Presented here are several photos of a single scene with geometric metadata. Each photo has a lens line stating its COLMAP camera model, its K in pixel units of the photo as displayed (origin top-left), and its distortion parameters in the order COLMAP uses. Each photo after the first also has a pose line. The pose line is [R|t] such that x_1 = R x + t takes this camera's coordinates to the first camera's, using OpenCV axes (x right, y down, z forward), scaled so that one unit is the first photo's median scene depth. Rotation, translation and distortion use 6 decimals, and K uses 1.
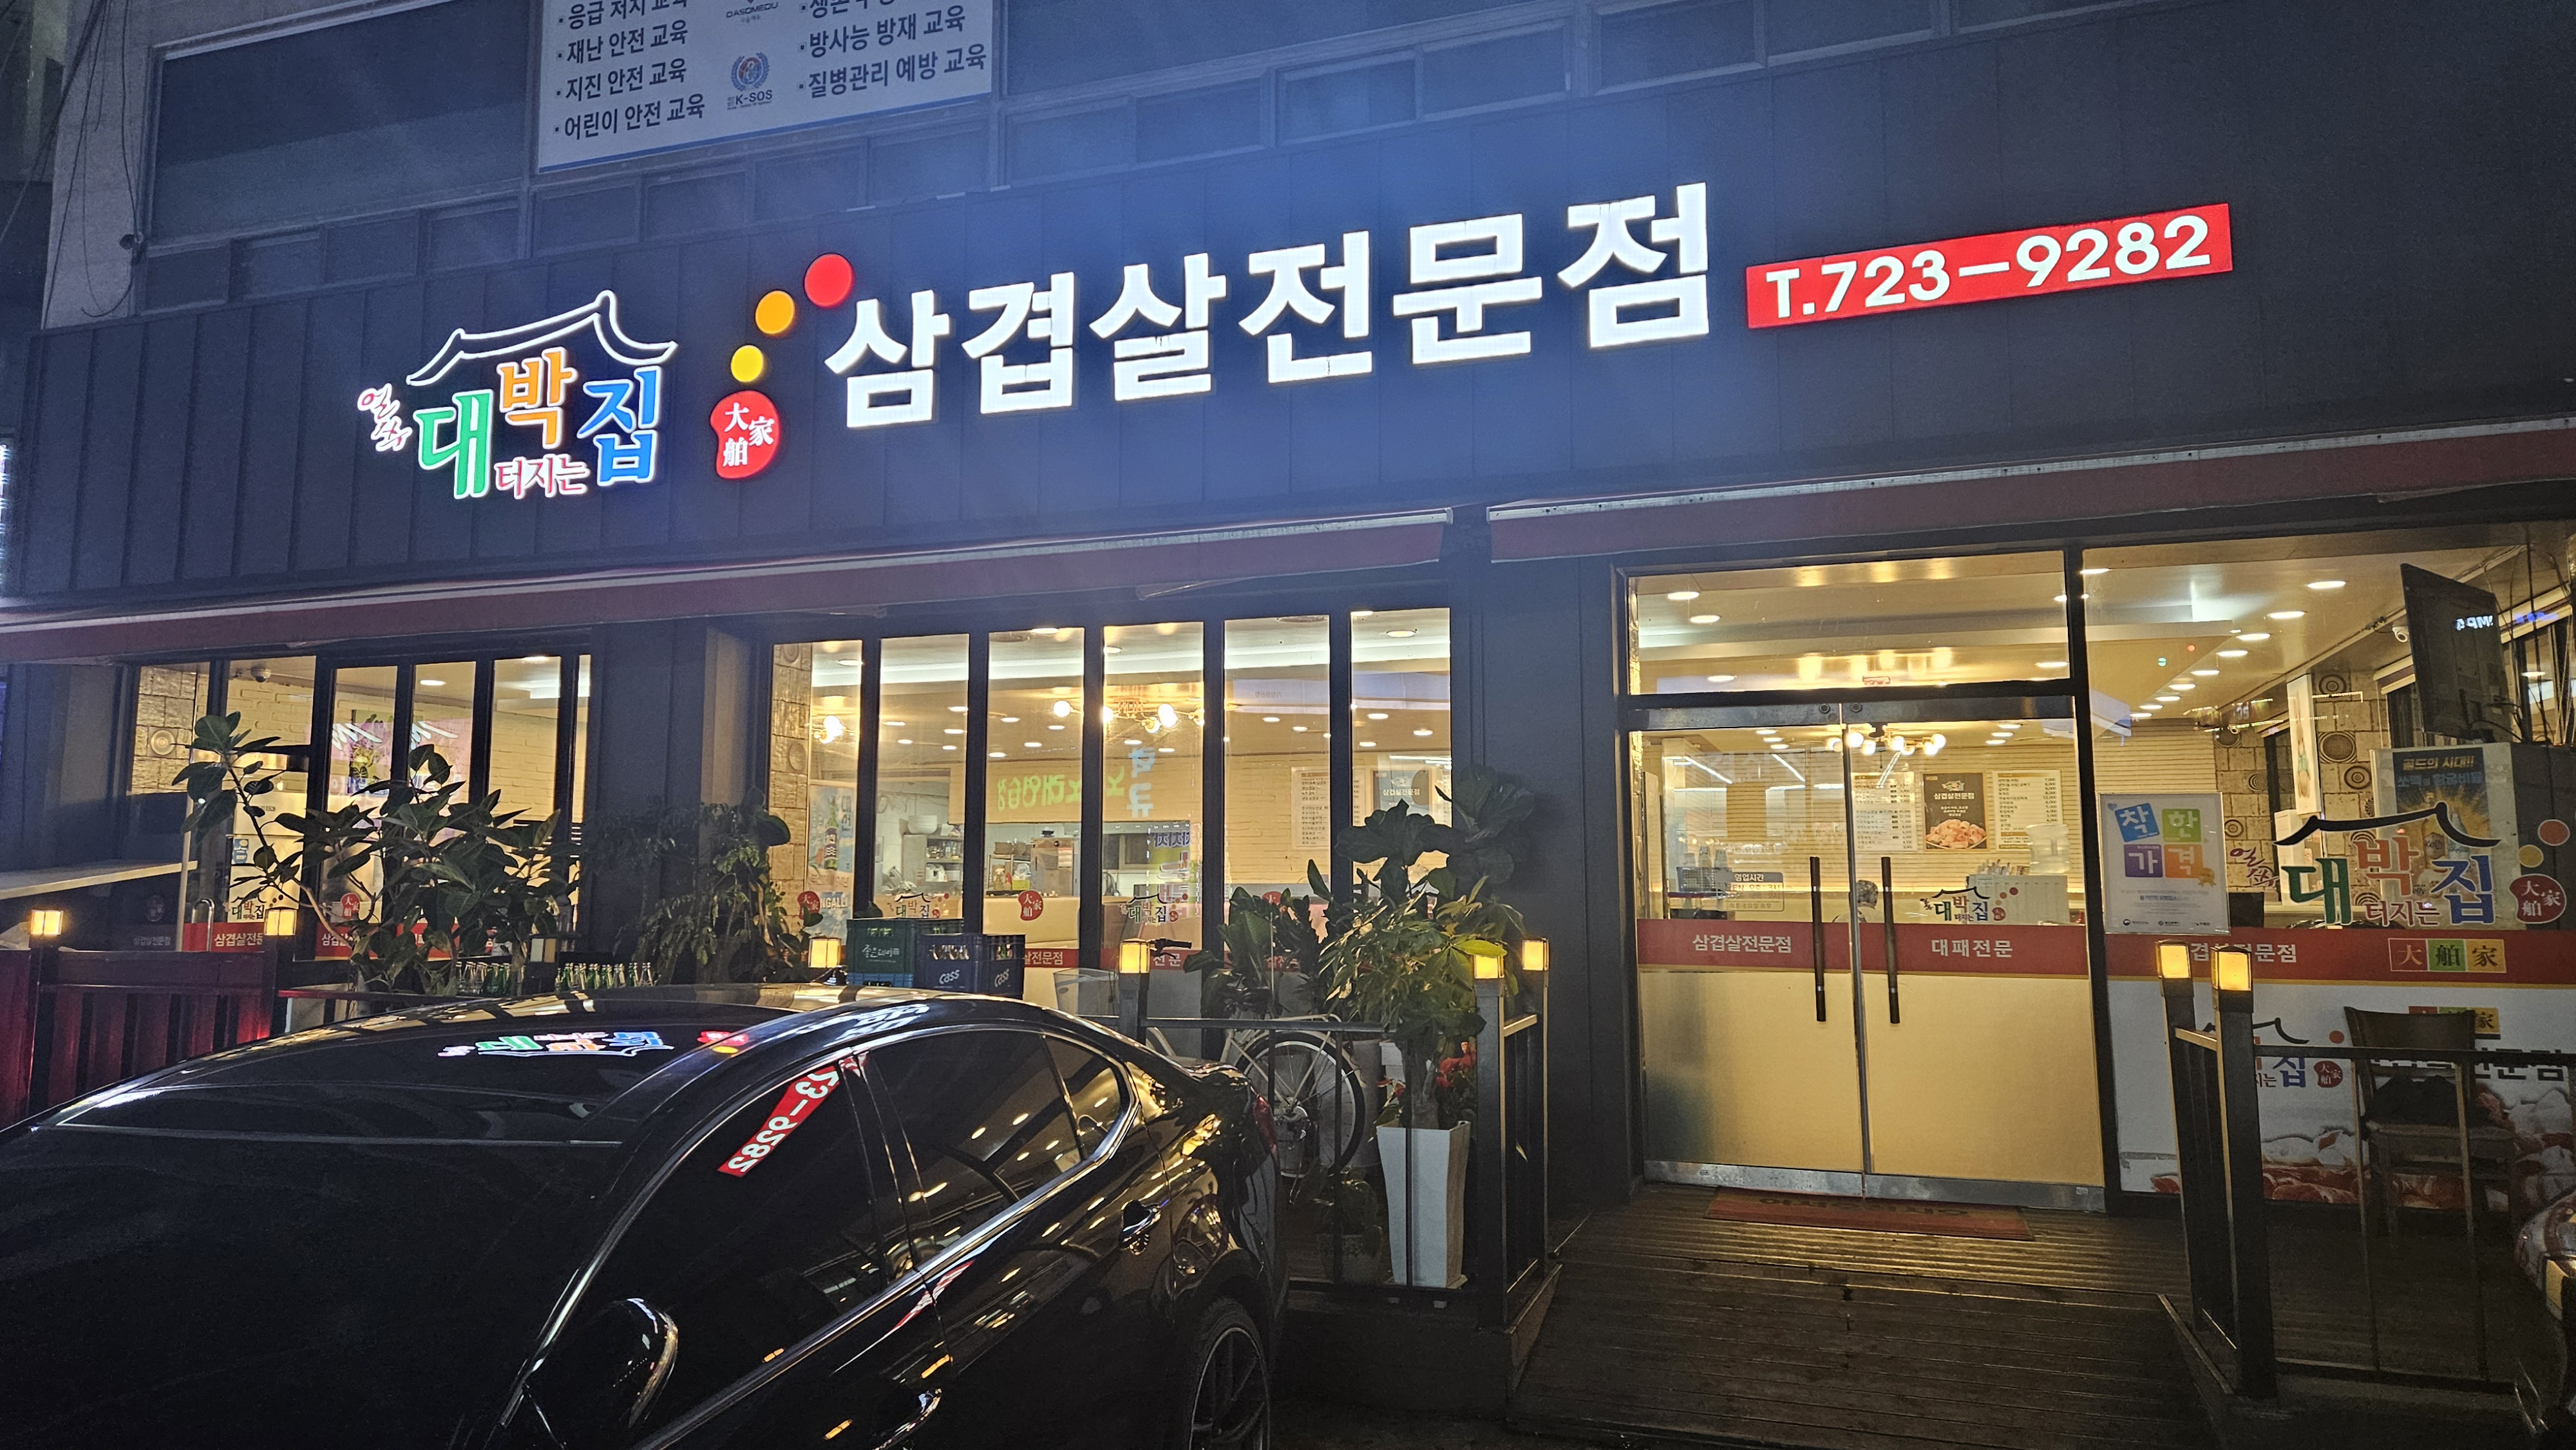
lens RADIAL K [[1788.1, 0, 1288.0], [0, 1788.1, 725.0], [0, 0, 1]] dist [0.102803, -0.107526]
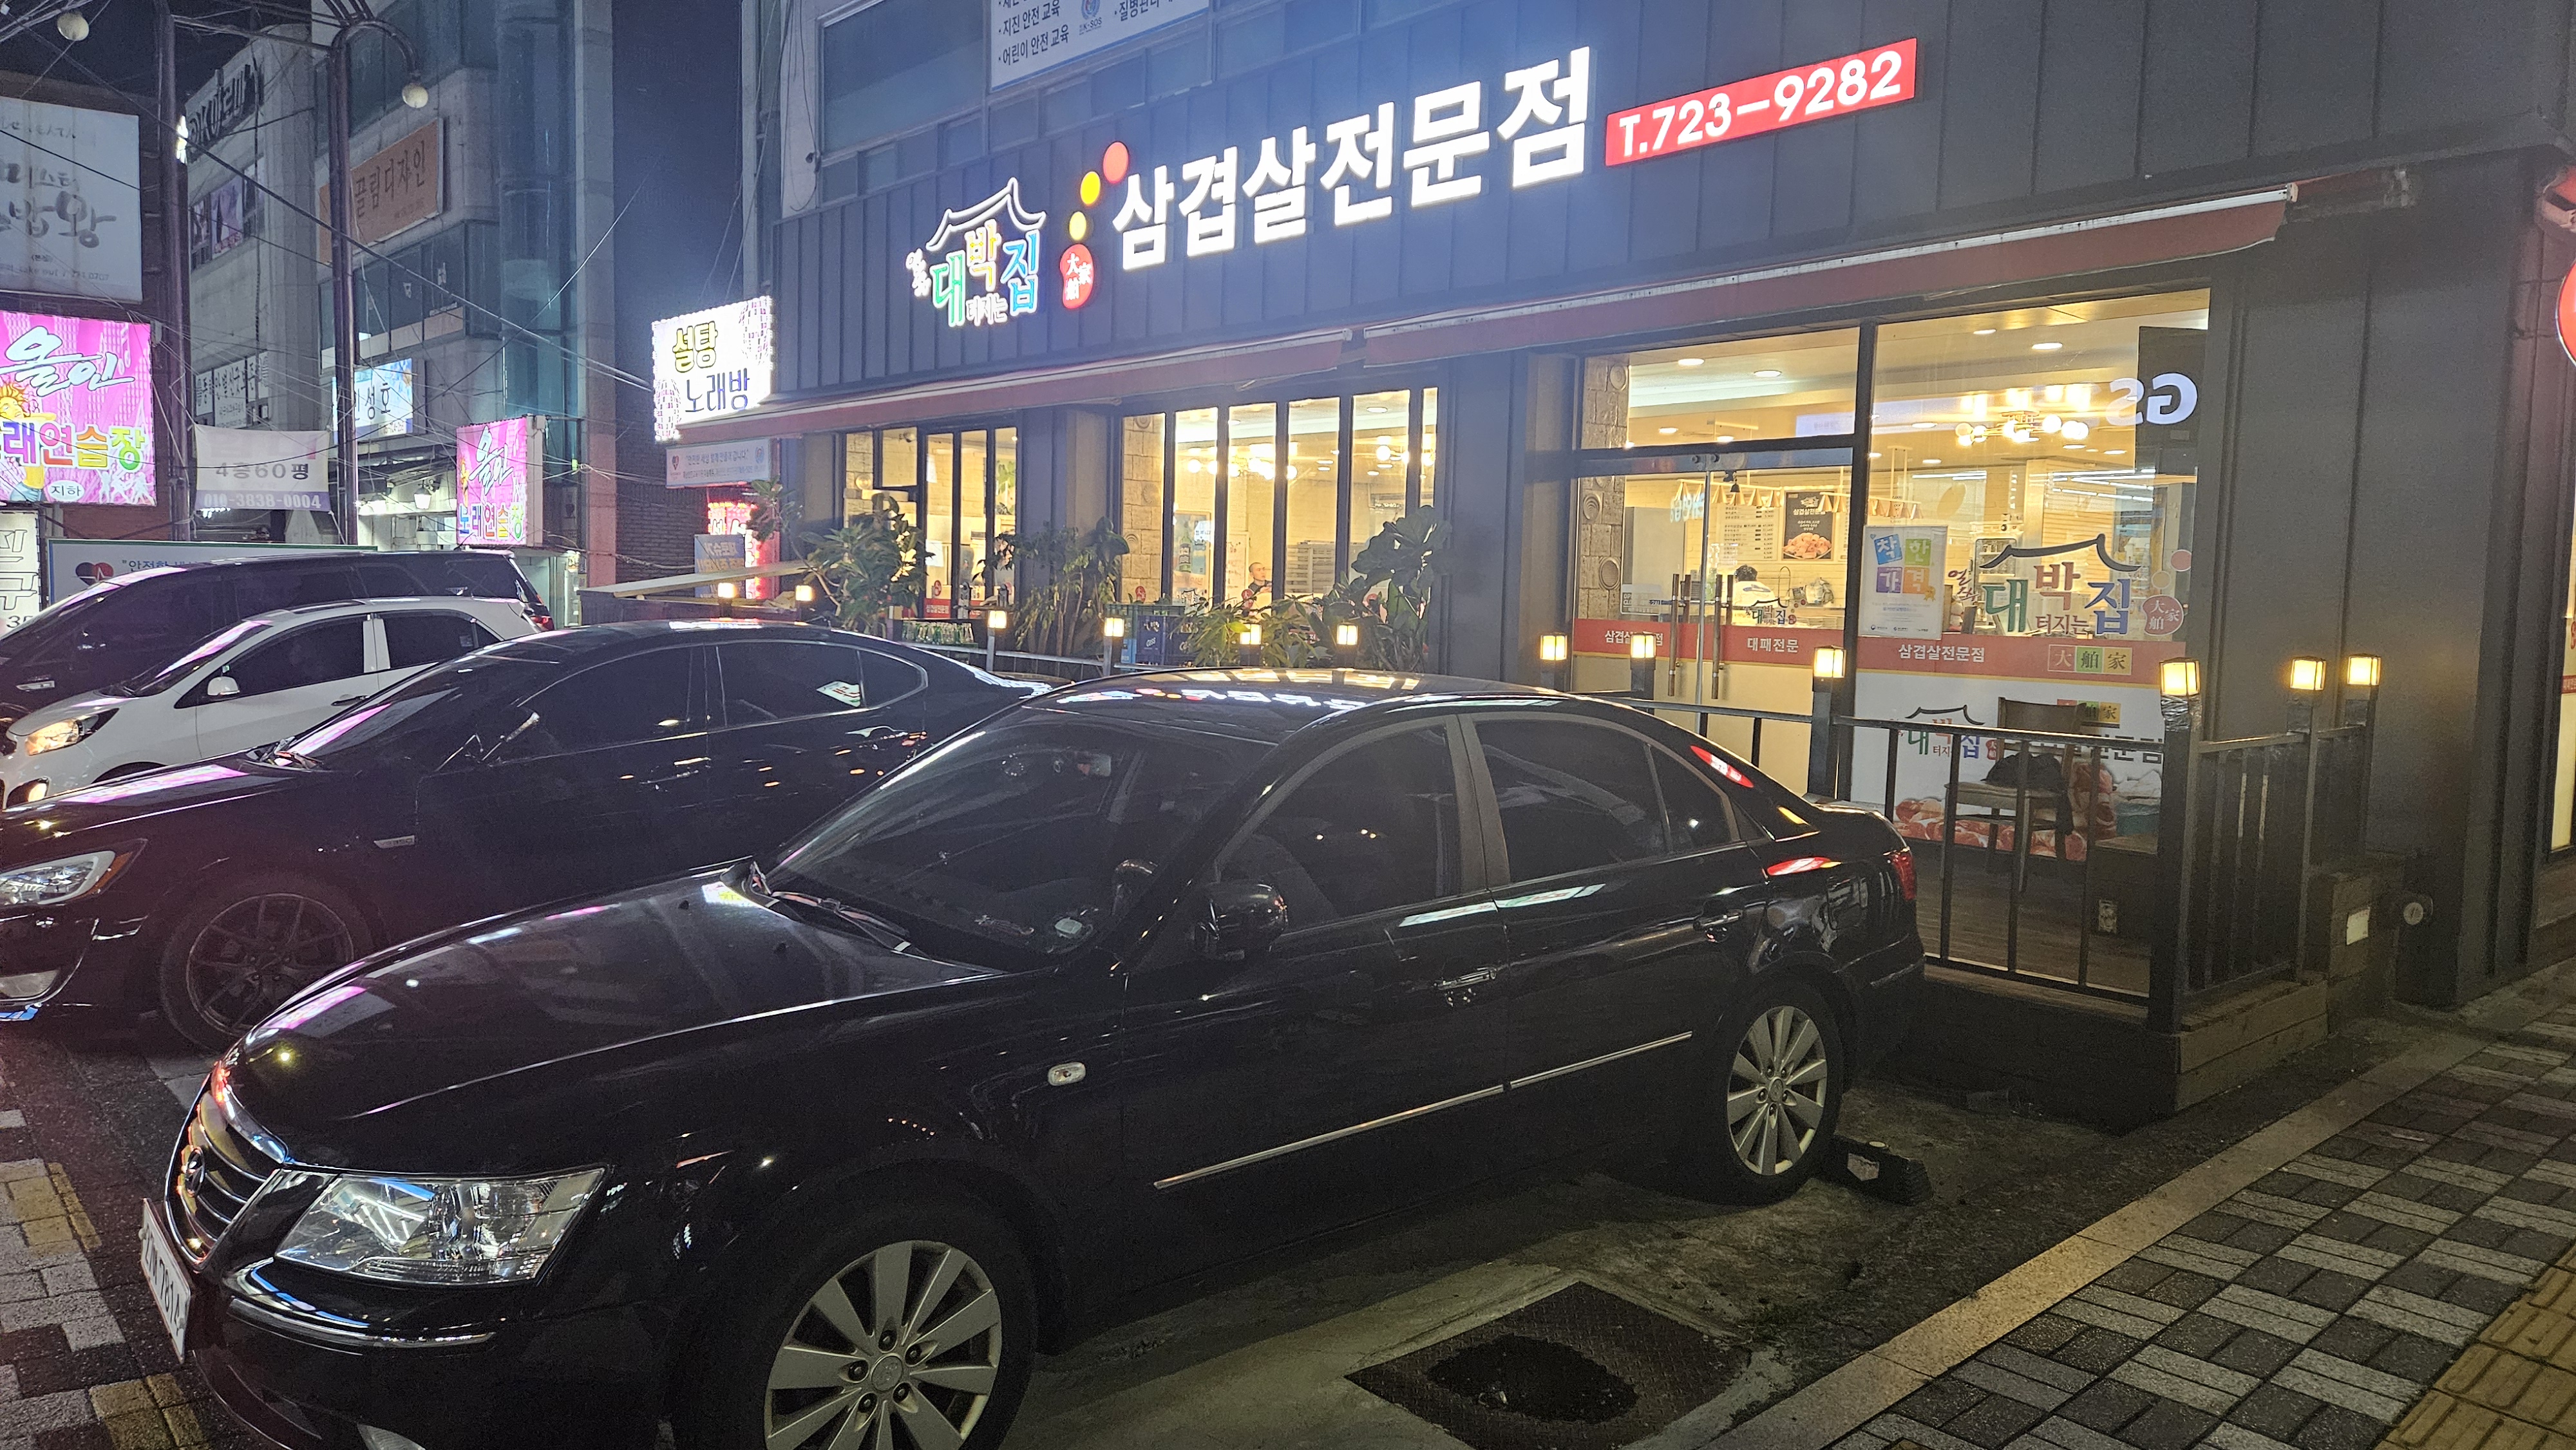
lens RADIAL K [[1788.1, 0, 1288.0], [0, 1788.1, 725.0], [0, 0, 1]] dist [0.102803, -0.107526]
pose [[0.871719, 0.053958, -0.487026, 0.640614], [0.034227, 0.984786, 0.170367, -0.047861], [0.488809, -0.165181, 0.856610, -0.263298]]
